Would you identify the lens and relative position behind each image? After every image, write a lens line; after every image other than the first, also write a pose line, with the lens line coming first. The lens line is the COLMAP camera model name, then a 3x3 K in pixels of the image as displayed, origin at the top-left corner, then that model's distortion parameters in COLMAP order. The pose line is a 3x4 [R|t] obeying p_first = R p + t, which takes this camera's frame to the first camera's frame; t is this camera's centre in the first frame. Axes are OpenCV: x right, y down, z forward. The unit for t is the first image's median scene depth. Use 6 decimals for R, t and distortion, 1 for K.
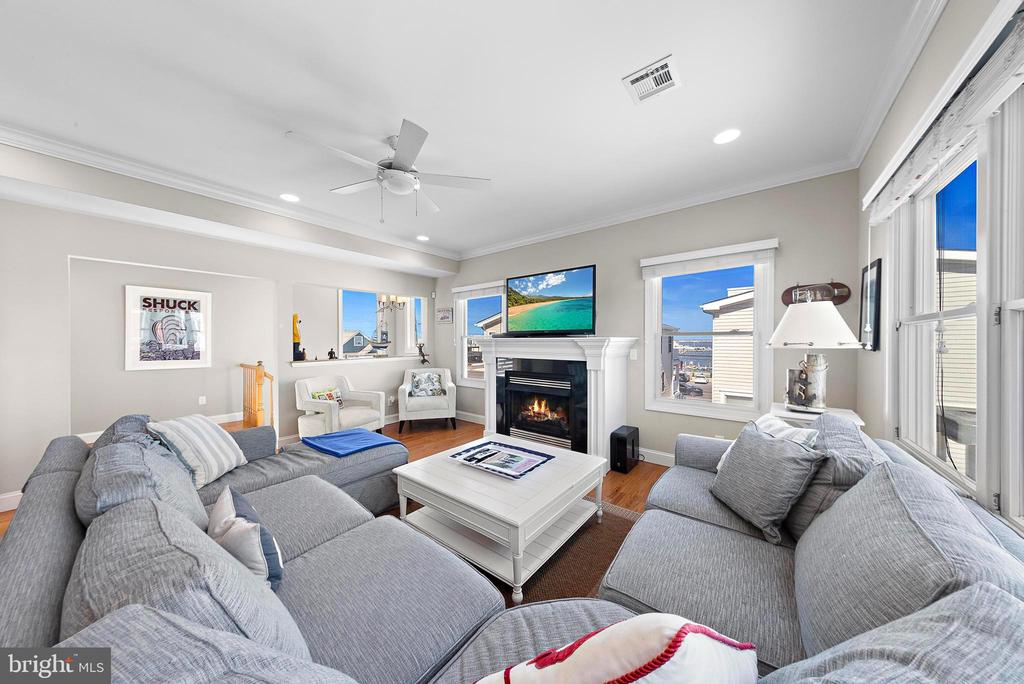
lens RADIAL K [[321.4, 0, 515.5], [0, 321.4, 343.4], [0, 0, 1]] dist [0.003438, -0.000179]
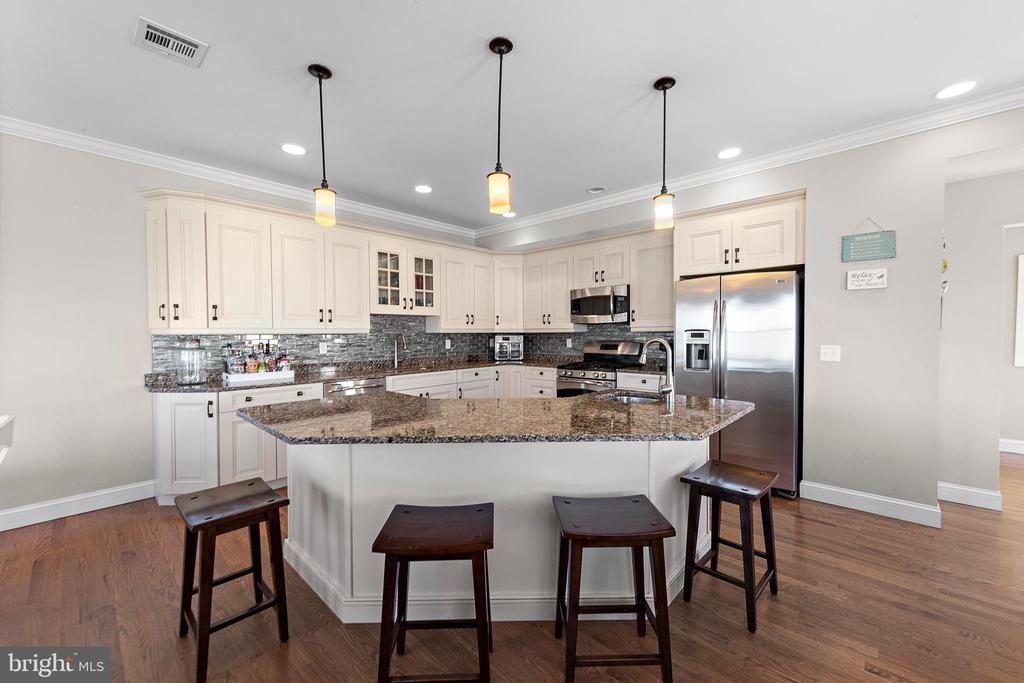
lens RADIAL K [[404.0, 0, 514.9], [0, 404.0, 340.1], [0, 0, 1]] dist [0.002471, 0.000186]
pose [[-0.085978, 0.018542, -0.996125, -0.163325], [0.001030, 0.999828, 0.018522, 0.003296], [0.996297, 0.000566, -0.085982, -0.137911]]
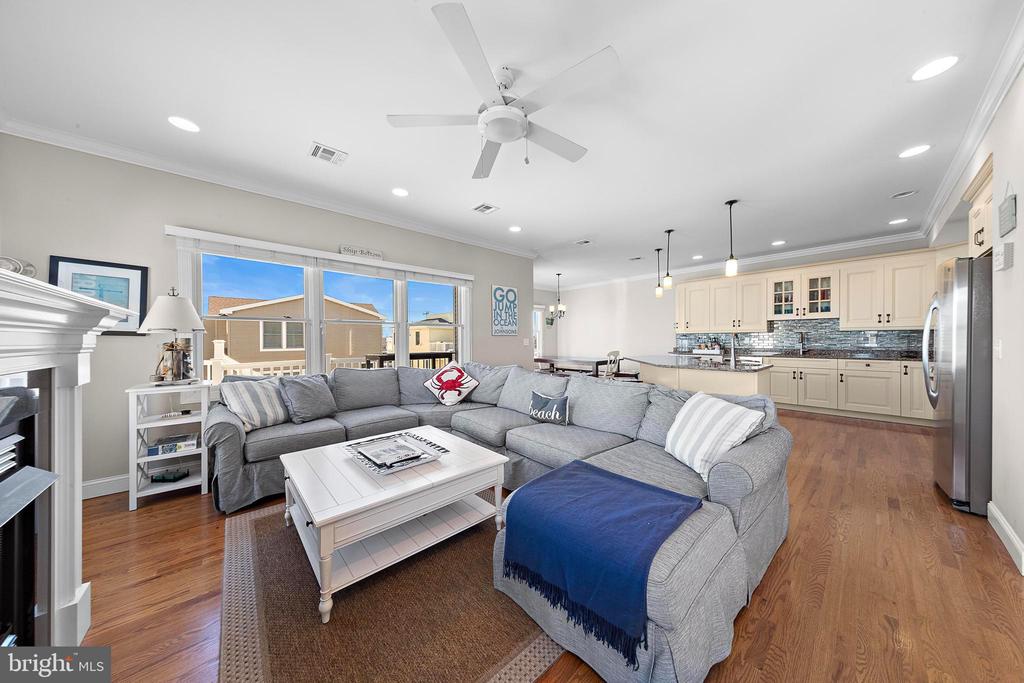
lens RADIAL K [[321.4, 0, 515.5], [0, 321.4, 342.9], [0, 0, 1]] dist [0.003438, -0.000179]
pose [[-0.985978, 0.004206, 0.166821, -0.335387], [0.007345, 0.999807, 0.018205, 0.020894], [-0.166712, 0.019175, -0.985819, 1.145731]]
